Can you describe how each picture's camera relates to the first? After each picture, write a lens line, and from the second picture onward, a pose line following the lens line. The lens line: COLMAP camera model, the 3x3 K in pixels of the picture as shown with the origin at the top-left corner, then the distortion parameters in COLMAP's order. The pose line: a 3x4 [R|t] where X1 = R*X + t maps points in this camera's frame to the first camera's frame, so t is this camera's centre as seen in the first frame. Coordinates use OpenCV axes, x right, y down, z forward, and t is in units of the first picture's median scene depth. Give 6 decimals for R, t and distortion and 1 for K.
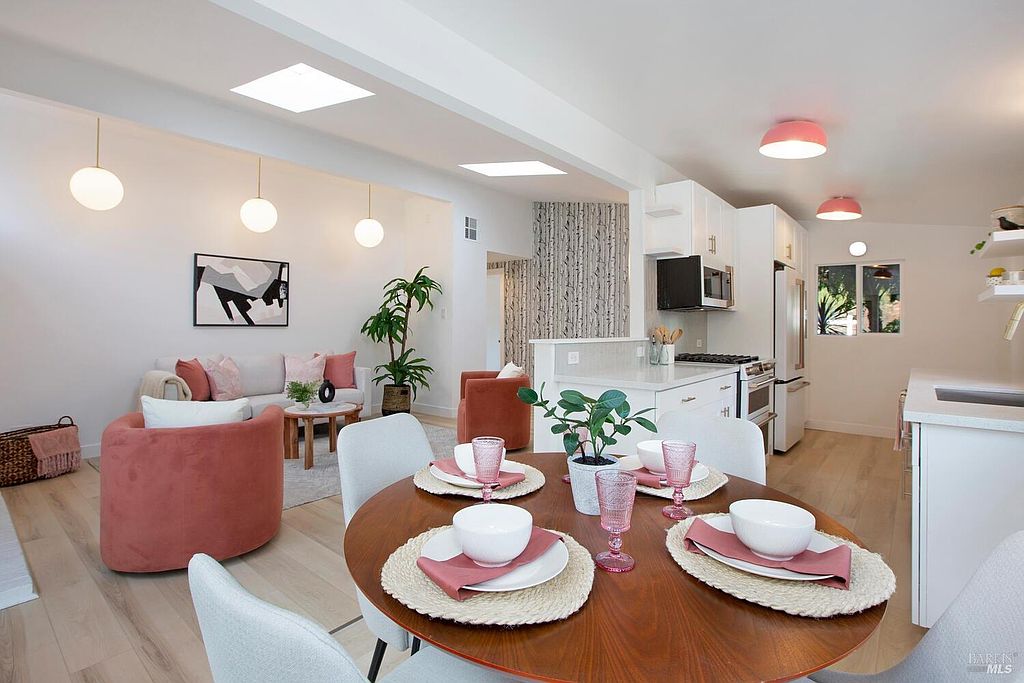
lens RADIAL K [[491.3, 0, 509.0], [0, 491.3, 318.3], [0, 0, 1]] dist [-0.010986, 0.001750]
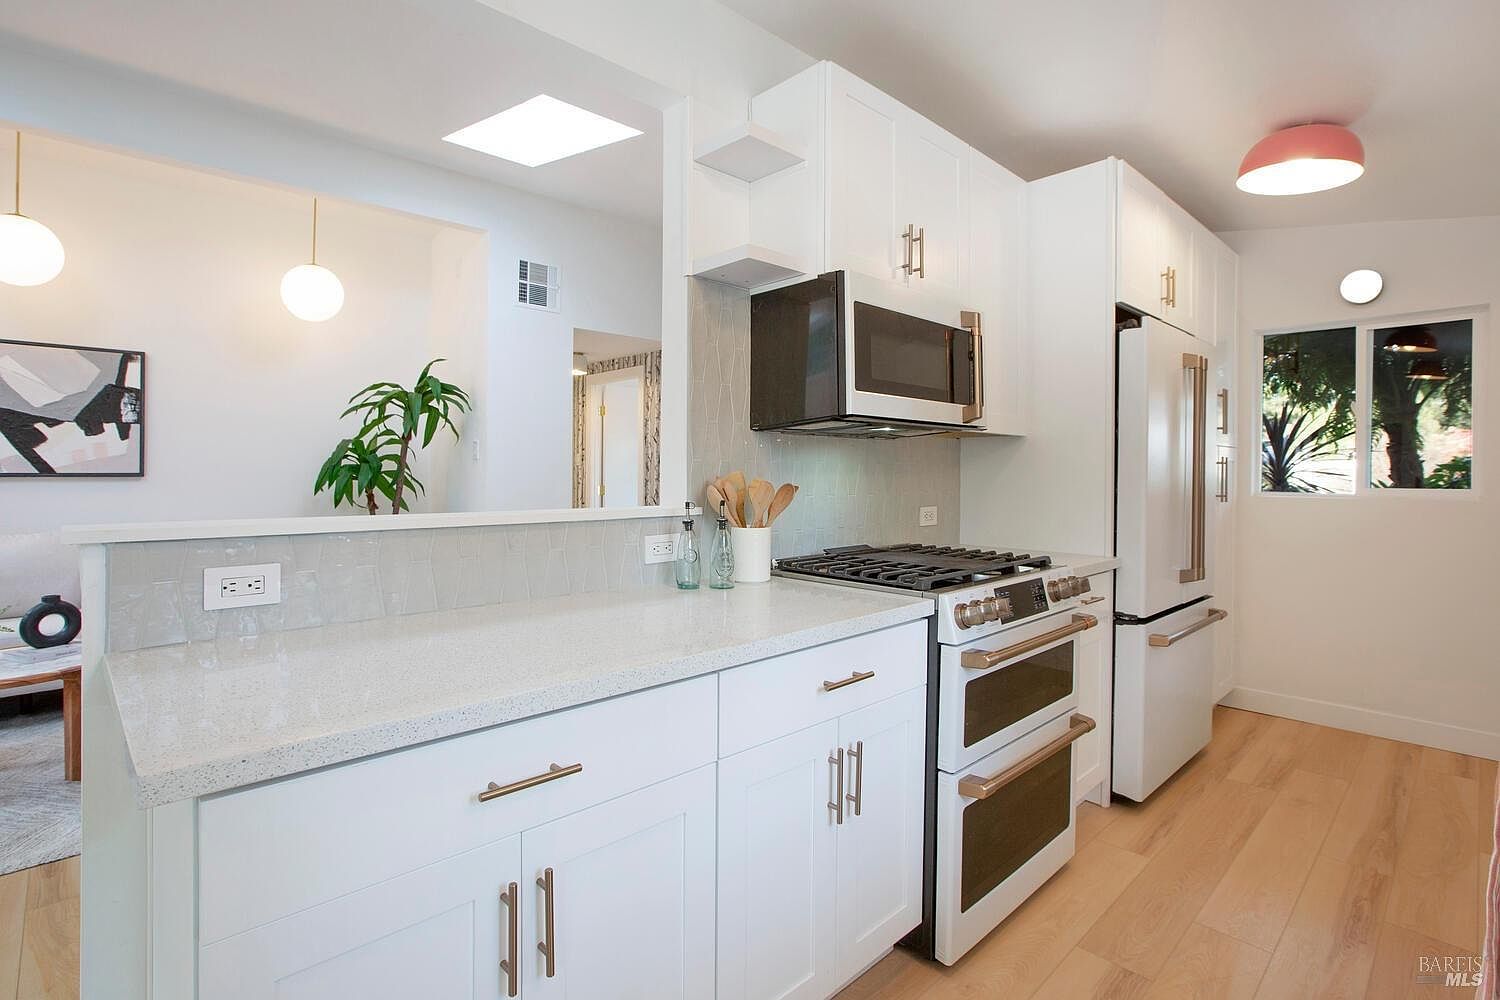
lens RADIAL K [[719.6, 0, 732.9], [0, 719.6, 473.0], [0, 0, 1]] dist [-0.010986, 0.001750]
pose [[0.993156, -0.002505, -0.116765, 0.262430], [0.004283, 0.999879, 0.014975, 0.004617], [0.116713, -0.015372, 0.993047, 0.343463]]
